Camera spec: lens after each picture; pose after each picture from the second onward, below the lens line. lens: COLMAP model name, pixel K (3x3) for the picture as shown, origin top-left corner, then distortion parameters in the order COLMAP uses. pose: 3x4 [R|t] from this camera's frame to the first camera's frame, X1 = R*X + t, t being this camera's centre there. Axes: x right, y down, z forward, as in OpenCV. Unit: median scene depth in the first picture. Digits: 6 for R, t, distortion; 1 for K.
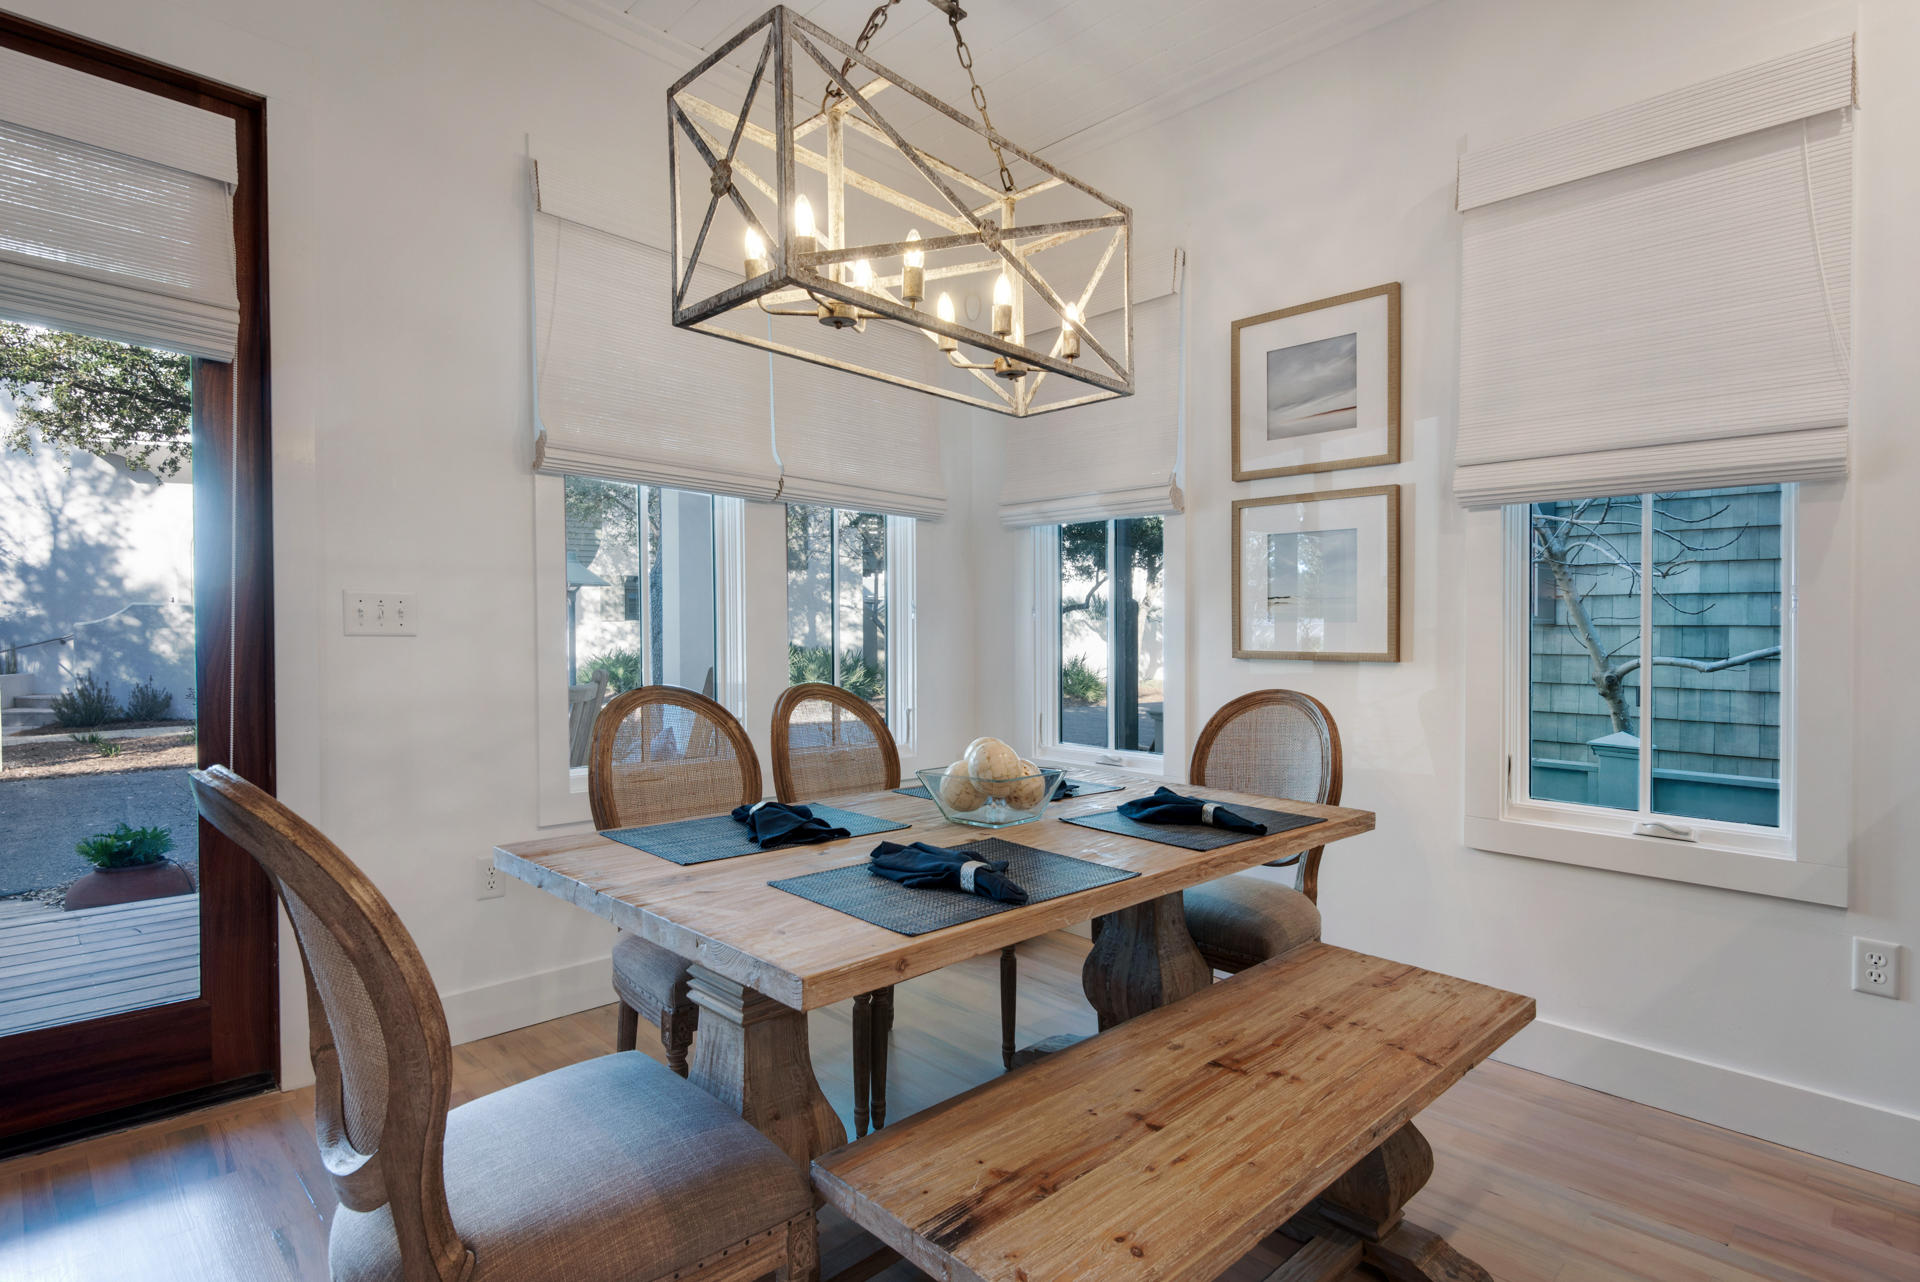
lens RADIAL K [[973.5, 0, 920.0], [0, 973.5, 665.6], [0, 0, 1]] dist [0.023410, -0.010715]
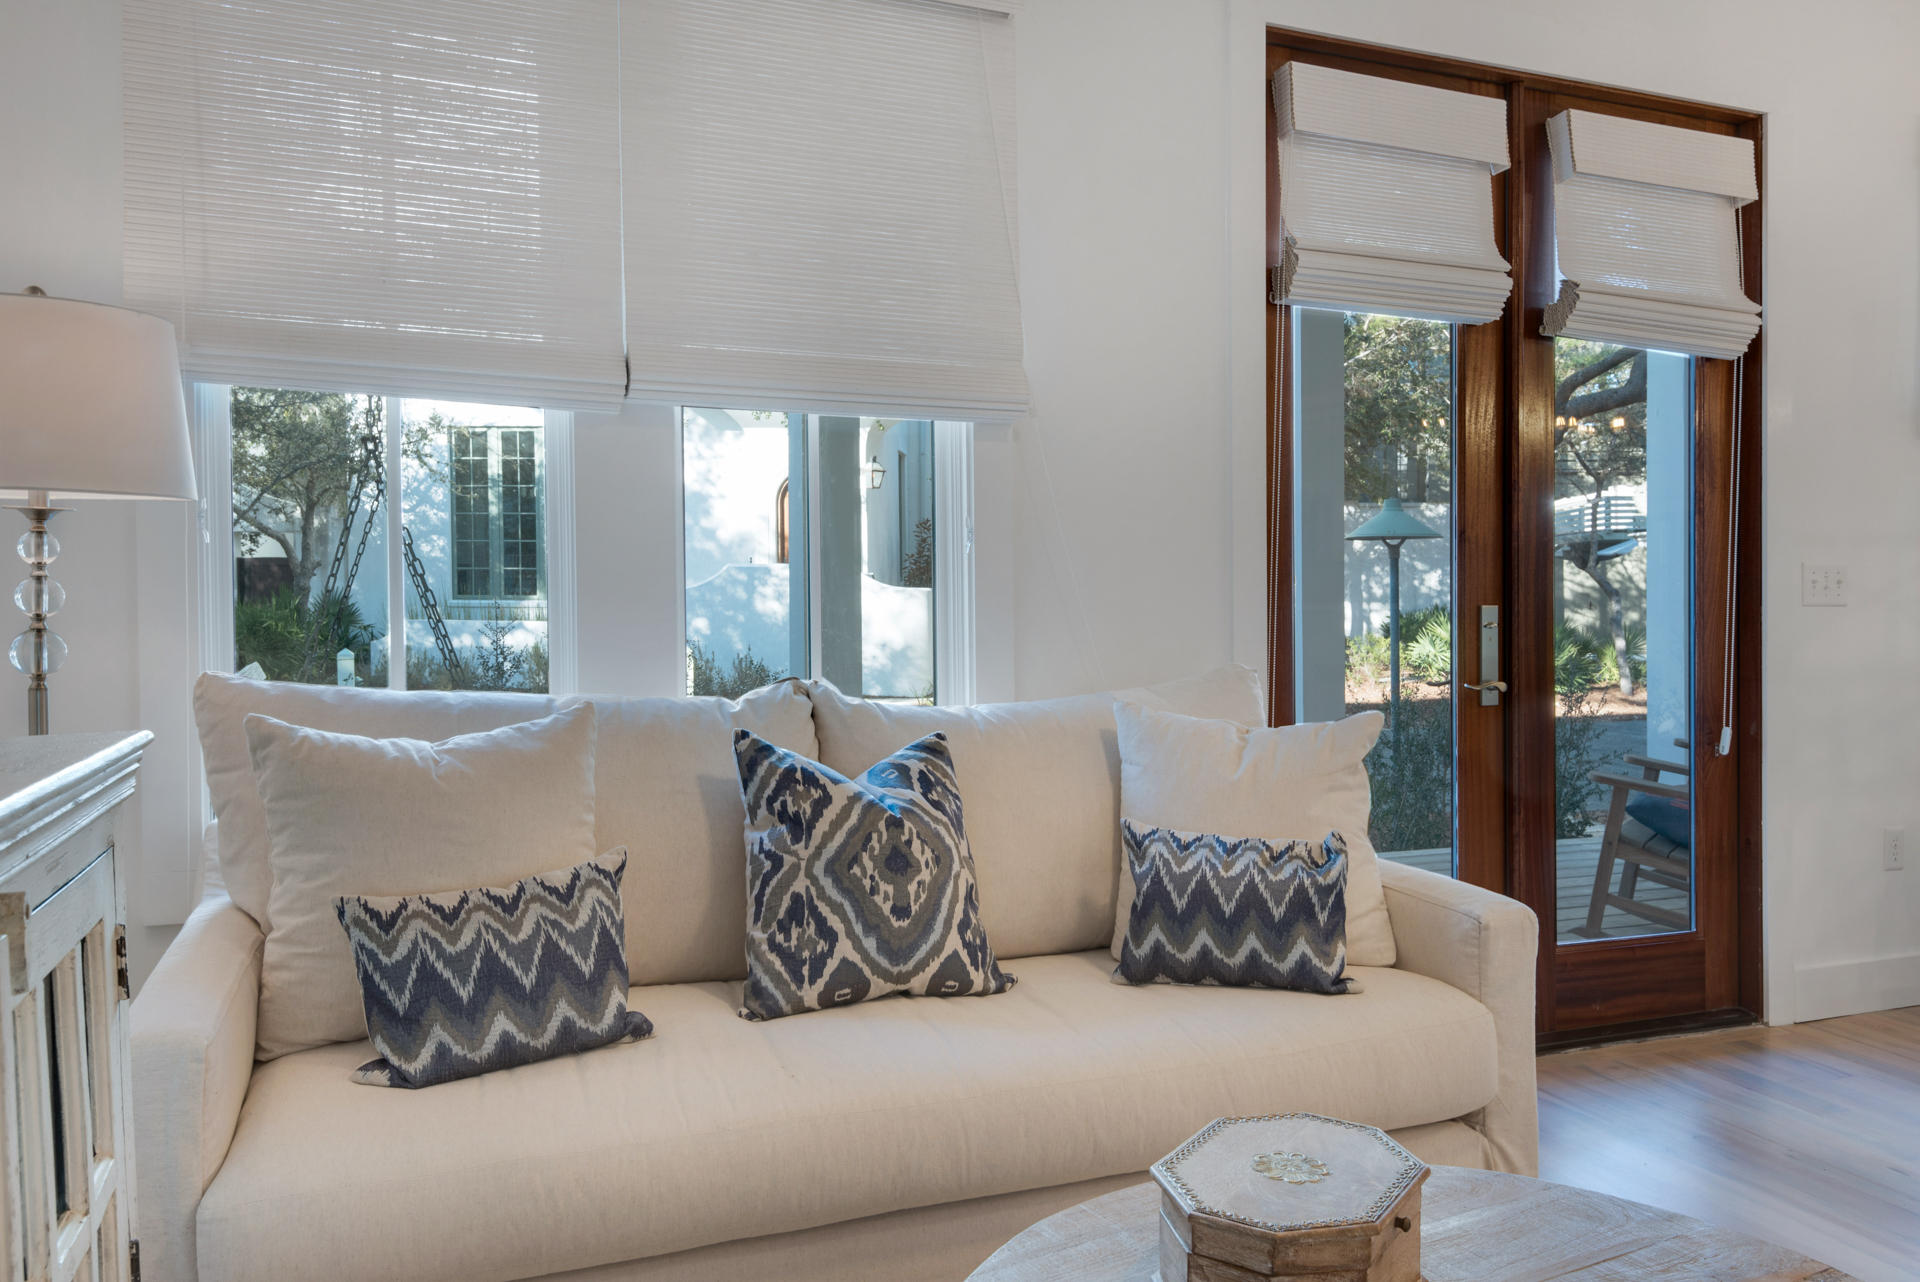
lens RADIAL K [[1413.9, 0, 969.3], [0, 1413.9, 639.2], [0, 0, 1]] dist [-0.004765, -0.003410]
pose [[0.932821, 0.005763, -0.360295, -0.872040], [-0.003526, 0.999970, 0.006867, -0.001249], [0.360324, -0.005135, 0.932813, -0.739635]]
